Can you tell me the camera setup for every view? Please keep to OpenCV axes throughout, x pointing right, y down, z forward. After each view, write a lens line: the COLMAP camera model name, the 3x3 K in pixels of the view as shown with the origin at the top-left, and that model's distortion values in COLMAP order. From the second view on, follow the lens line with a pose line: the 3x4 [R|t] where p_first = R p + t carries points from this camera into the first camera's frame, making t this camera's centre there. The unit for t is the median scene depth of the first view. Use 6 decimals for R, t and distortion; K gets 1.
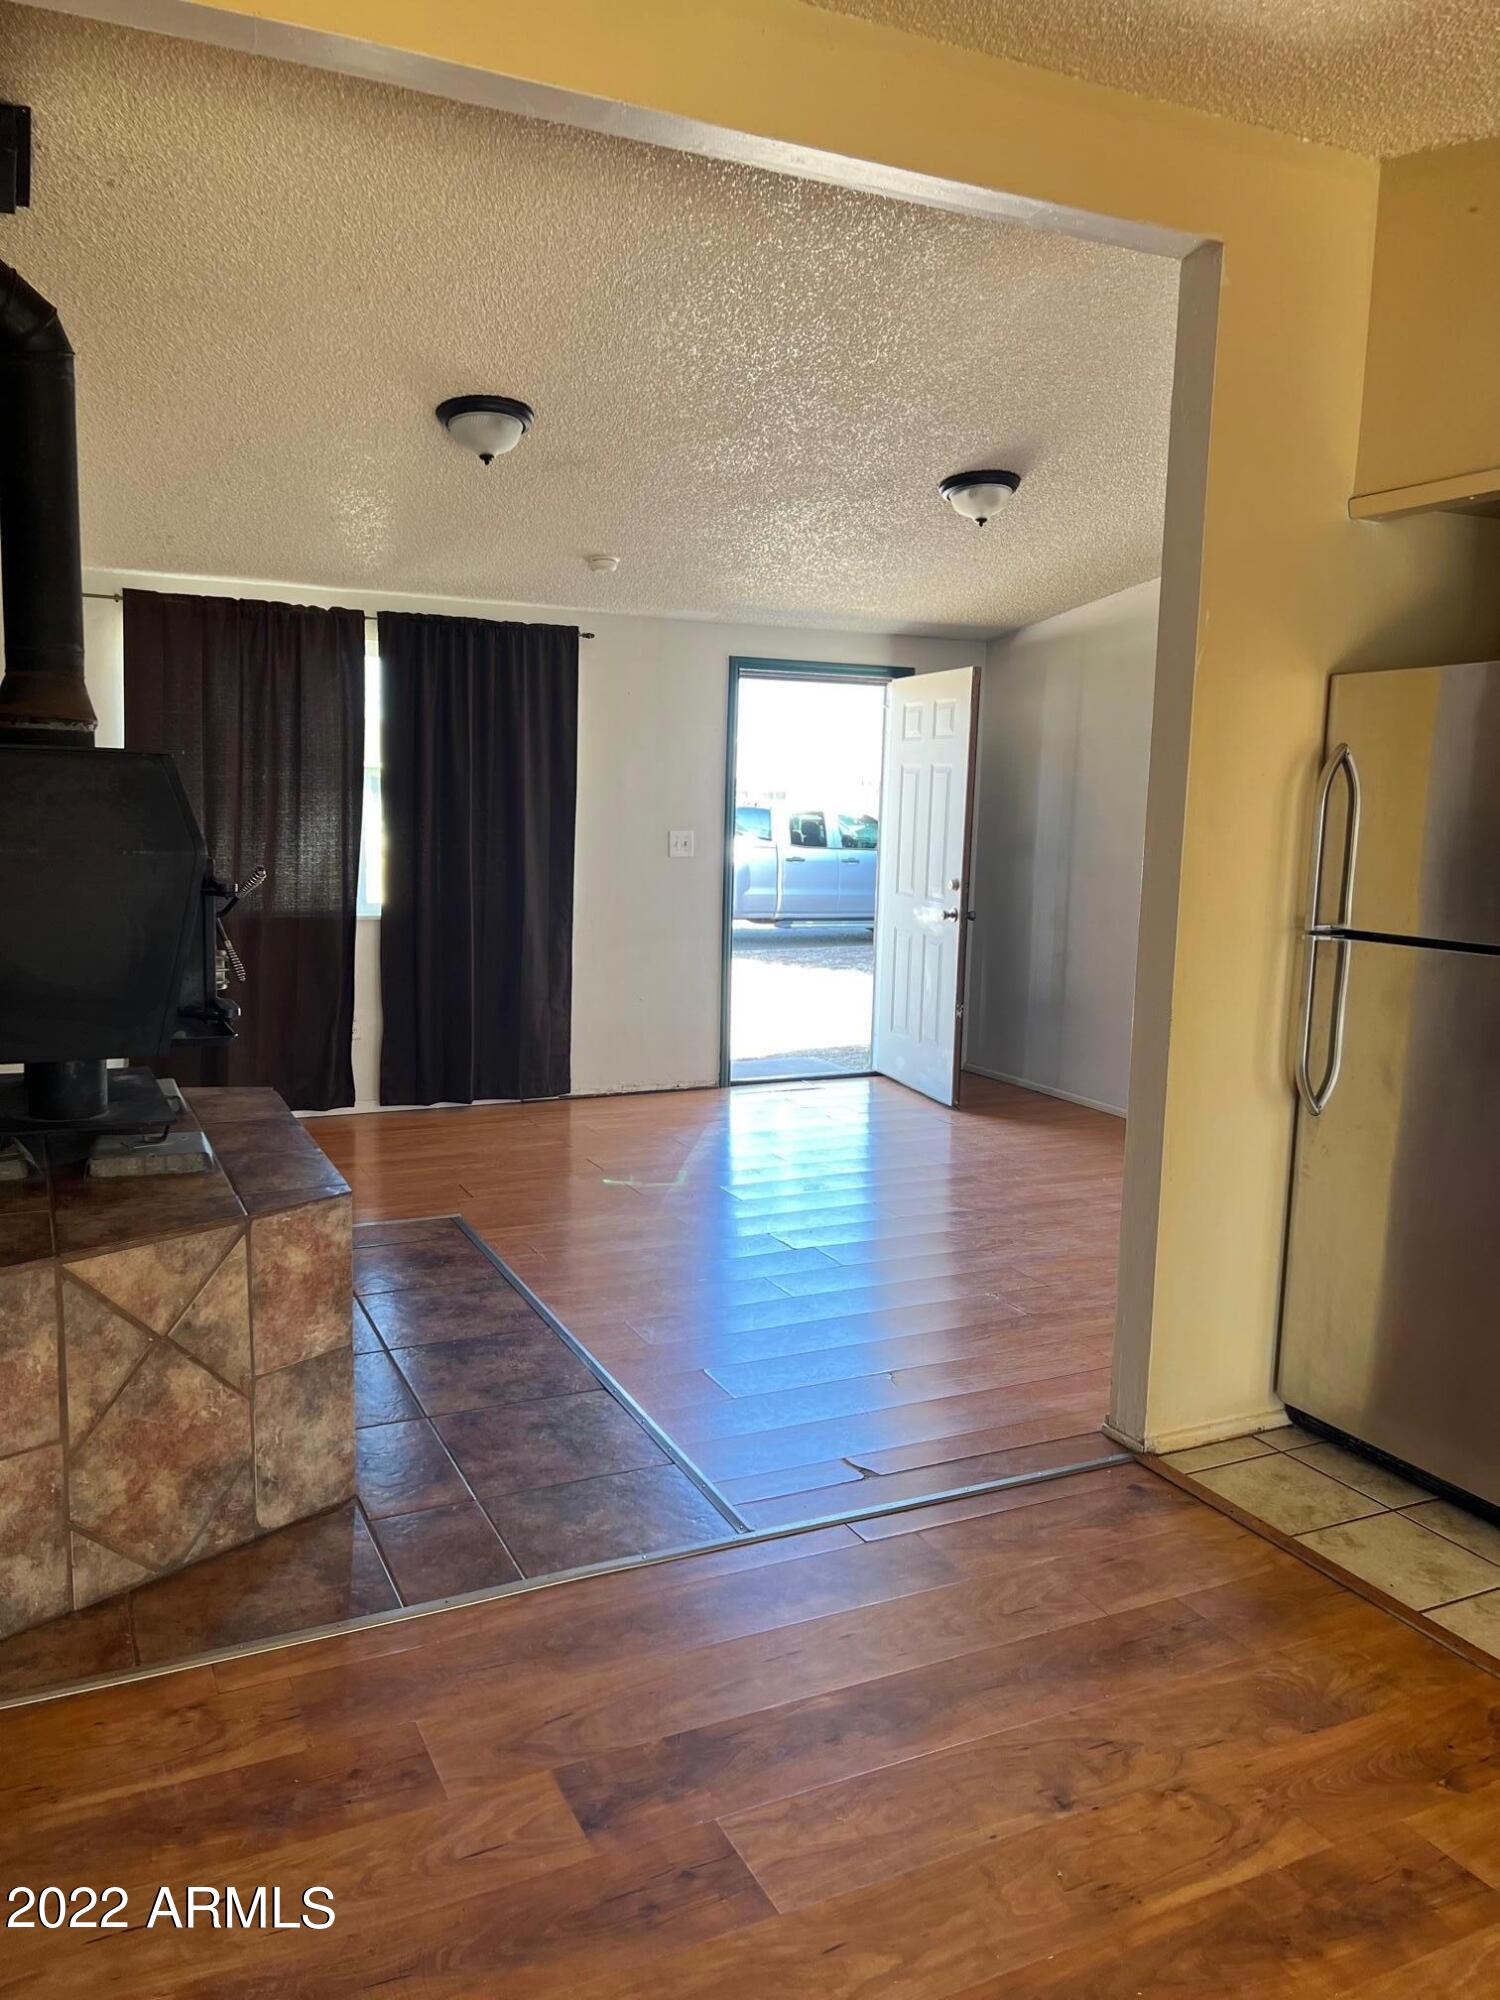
lens RADIAL K [[1528.3, 0, 736.1], [0, 1528.3, 996.8], [0, 0, 1]] dist [0.120820, -0.187988]
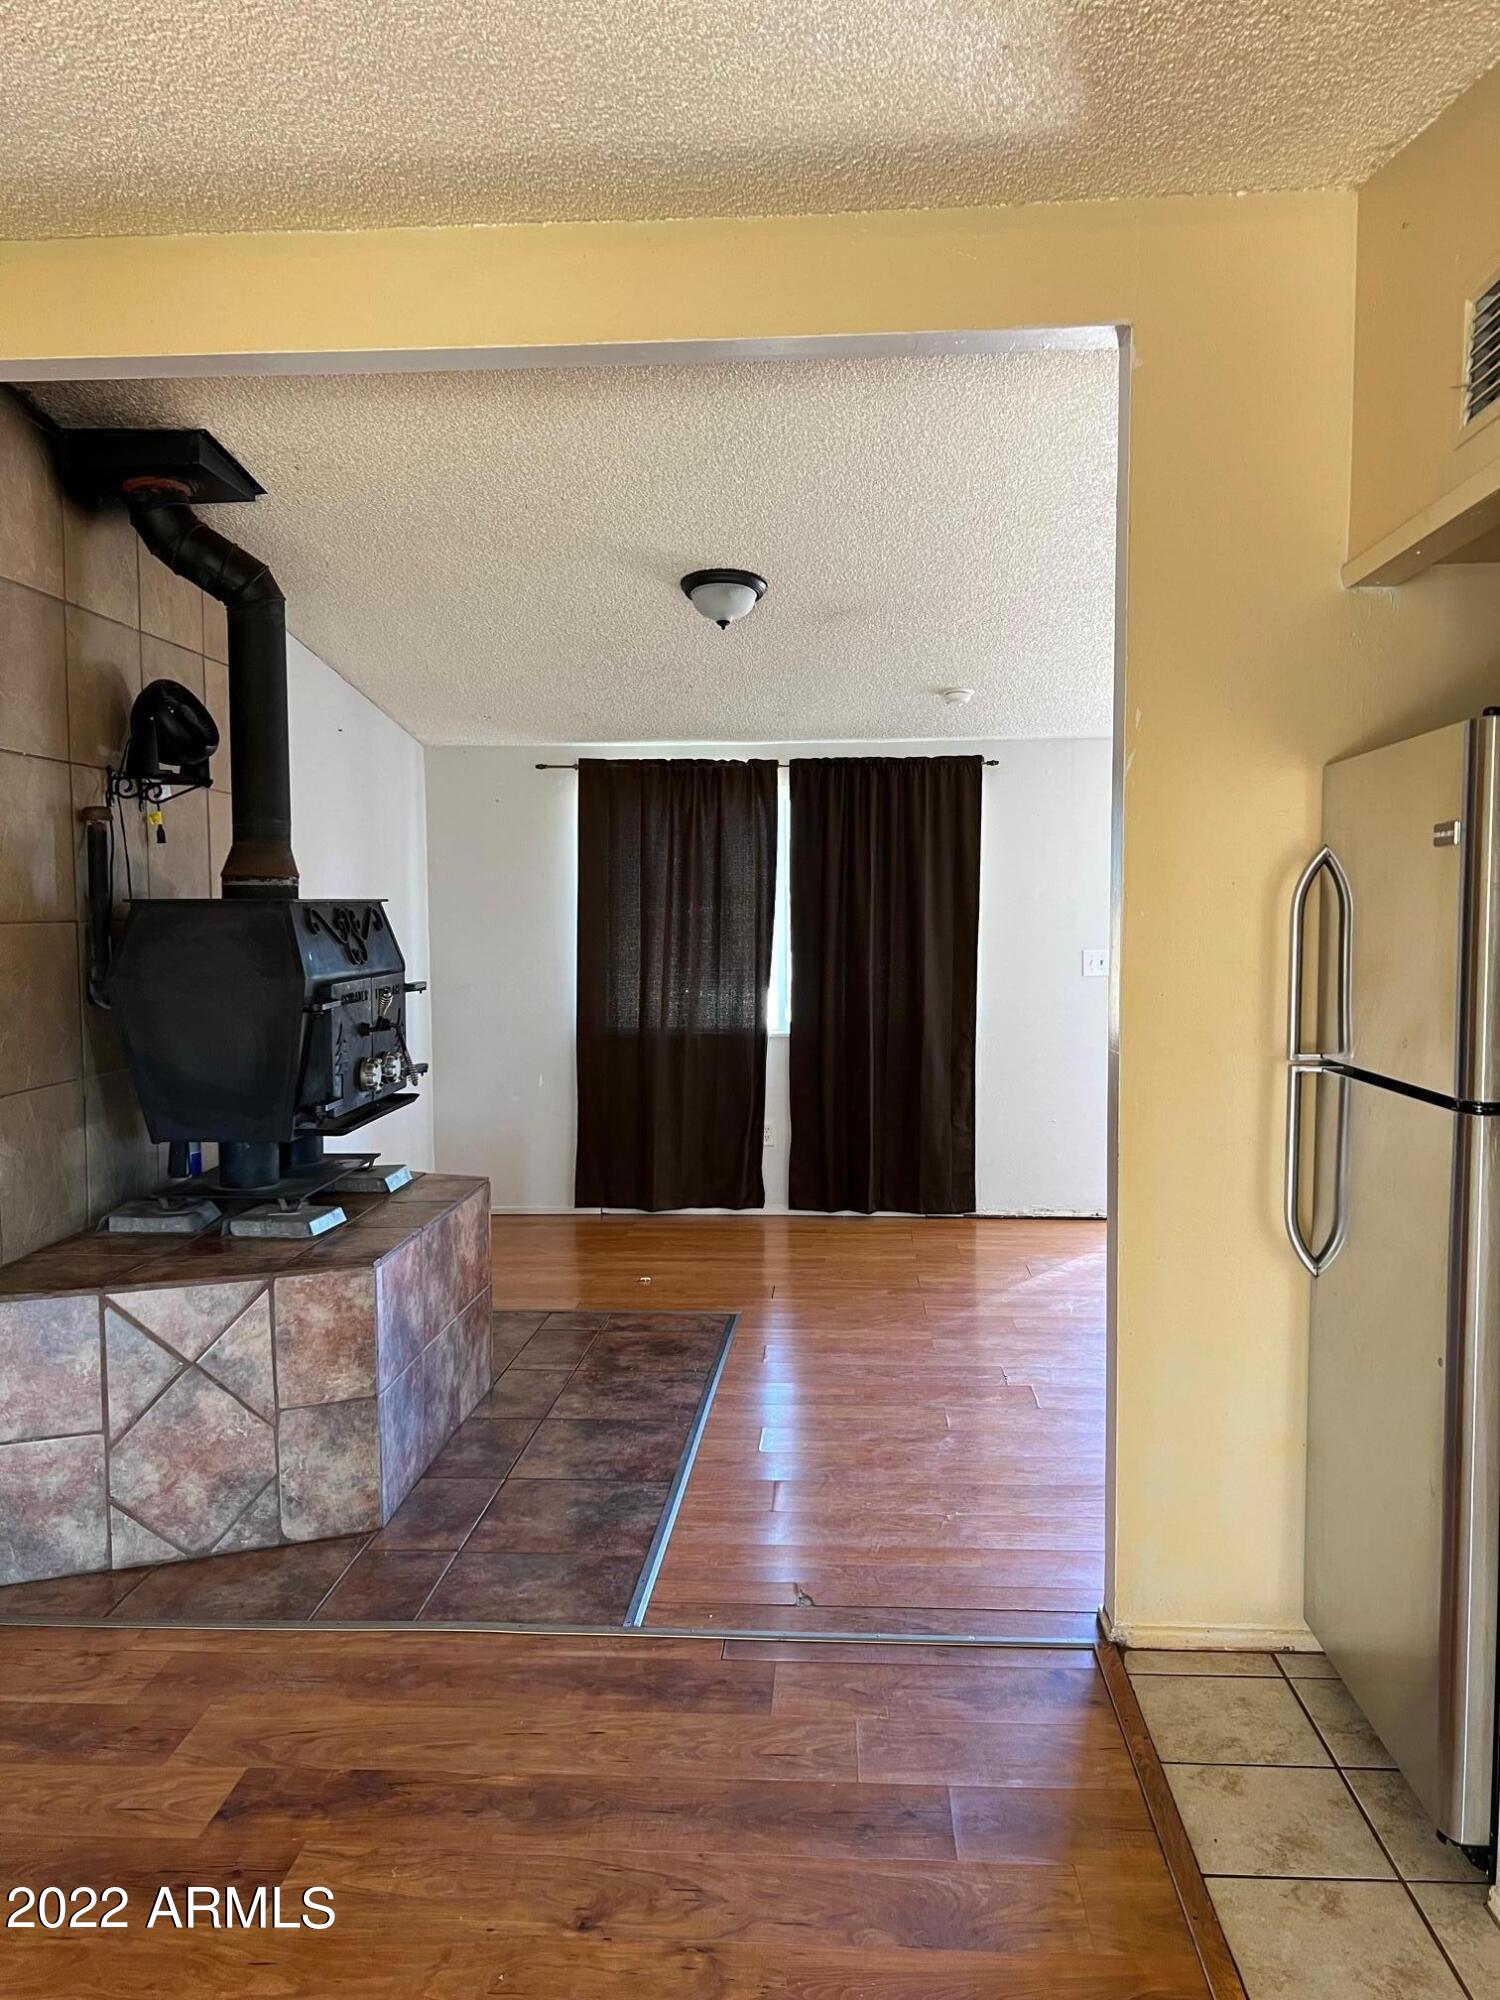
lens RADIAL K [[1521.9, 0, 750.0], [0, 1521.9, 1000.0], [0, 0, 1]] dist [0.093616, -0.144479]
pose [[0.865799, 0.001115, -0.500391, 0.608106], [-0.039136, 0.997085, -0.065493, -0.009796], [0.498860, 0.076287, 0.863319, 0.117358]]
